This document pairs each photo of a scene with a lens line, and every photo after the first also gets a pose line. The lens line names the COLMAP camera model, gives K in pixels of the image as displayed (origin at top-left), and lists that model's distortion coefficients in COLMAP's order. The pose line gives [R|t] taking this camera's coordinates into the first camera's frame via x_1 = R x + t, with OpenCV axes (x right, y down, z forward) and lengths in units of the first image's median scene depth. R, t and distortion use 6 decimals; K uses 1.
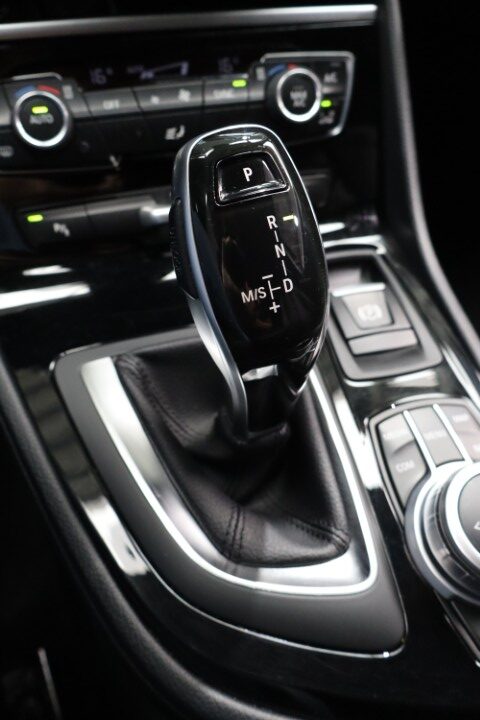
lens RADIAL K [[627.5, 0, 240.6], [0, 627.5, 367.0], [0, 0, 1]] dist [-0.004808, -0.010238]
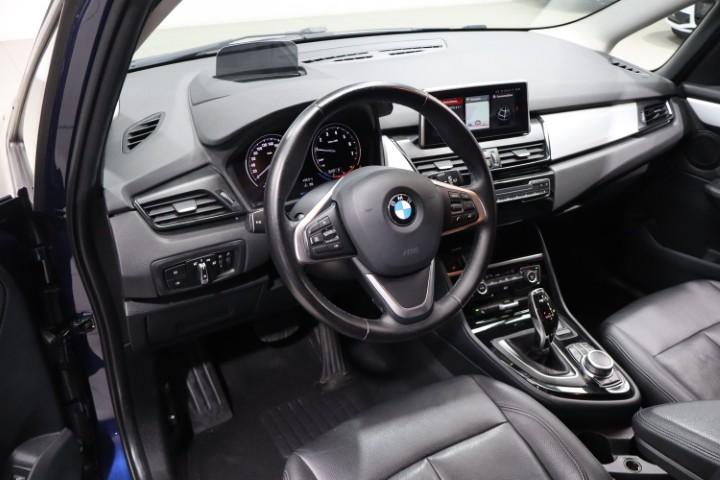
lens RADIAL K [[627.5, 0, 359.0], [0, 627.5, 237.7], [0, 0, 1]] dist [-0.004808, -0.010238]
pose [[0.992349, -0.078791, 0.095060, -1.505094], [0.107993, 0.927097, -0.358927, 0.750447], [-0.059849, 0.366446, 0.928512, -3.090778]]
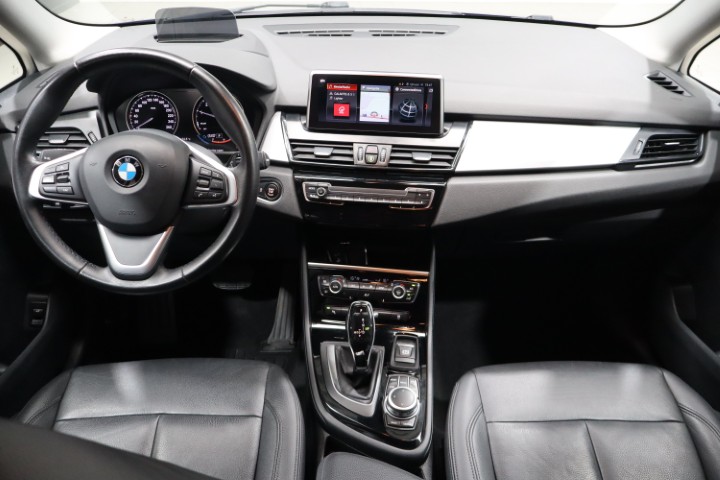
lens RADIAL K [[627.5, 0, 360.0], [0, 627.5, 234.6], [0, 0, 1]] dist [-0.004808, -0.010238]
pose [[0.918263, 0.166584, -0.359224, 1.242431], [-0.280477, 0.914014, -0.293108, 0.459198], [0.279509, 0.369904, 0.886028, -2.717151]]
